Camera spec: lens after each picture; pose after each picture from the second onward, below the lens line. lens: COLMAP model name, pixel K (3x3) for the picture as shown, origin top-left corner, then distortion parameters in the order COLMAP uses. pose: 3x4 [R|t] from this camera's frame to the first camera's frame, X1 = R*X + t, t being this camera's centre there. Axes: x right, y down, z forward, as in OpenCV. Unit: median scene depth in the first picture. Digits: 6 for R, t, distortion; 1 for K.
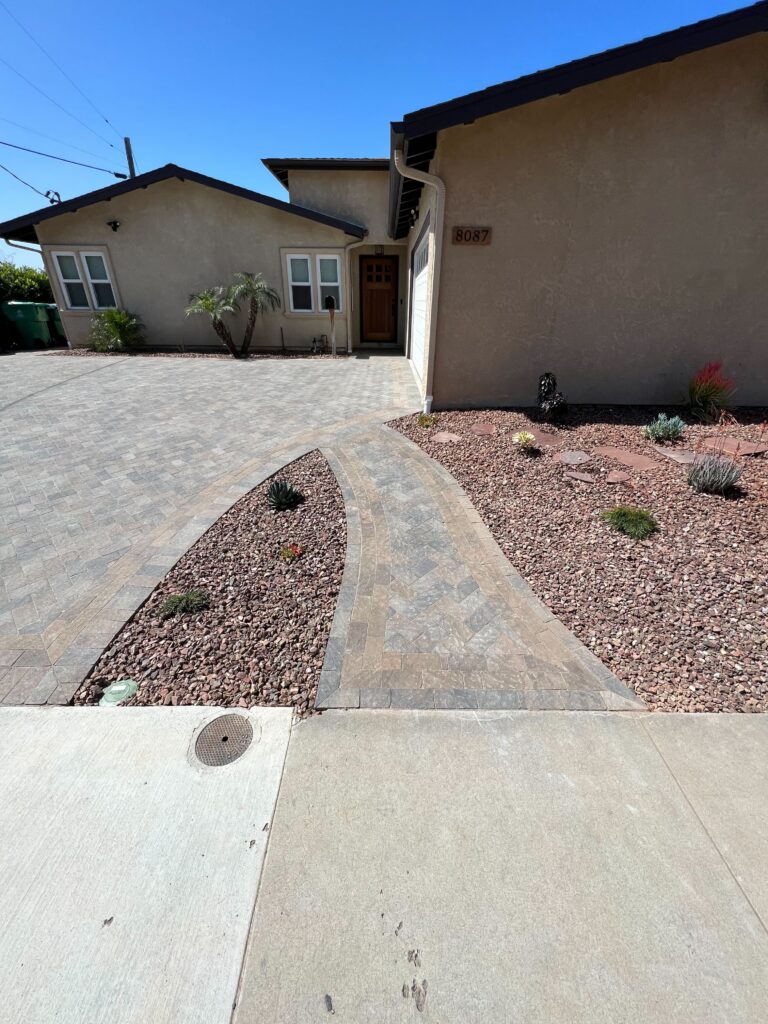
lens RADIAL K [[411.3, 0, 384.7], [0, 411.3, 509.0], [0, 0, 1]] dist [0.002143, 0.000440]
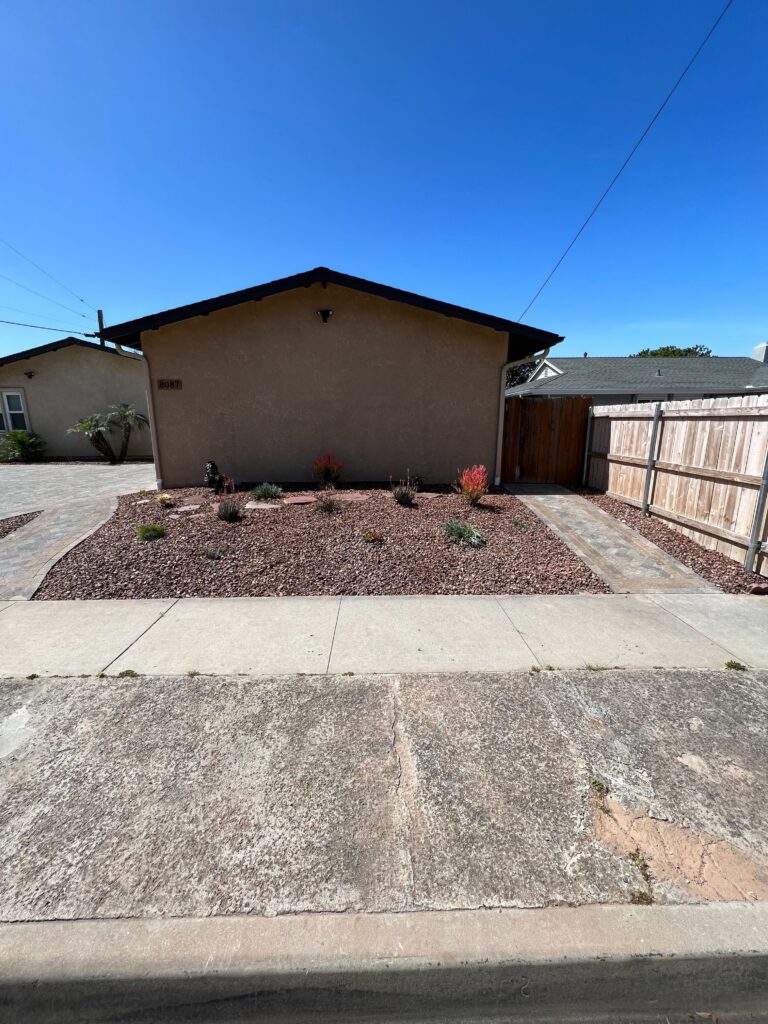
lens RADIAL K [[411.3, 0, 382.5], [0, 411.3, 510.1], [0, 0, 1]] dist [0.002143, 0.000440]
pose [[0.999493, -0.024728, 0.020053, 0.463480], [0.028974, 0.967557, -0.250986, 0.119837], [-0.013196, 0.251440, 0.967783, -0.219981]]
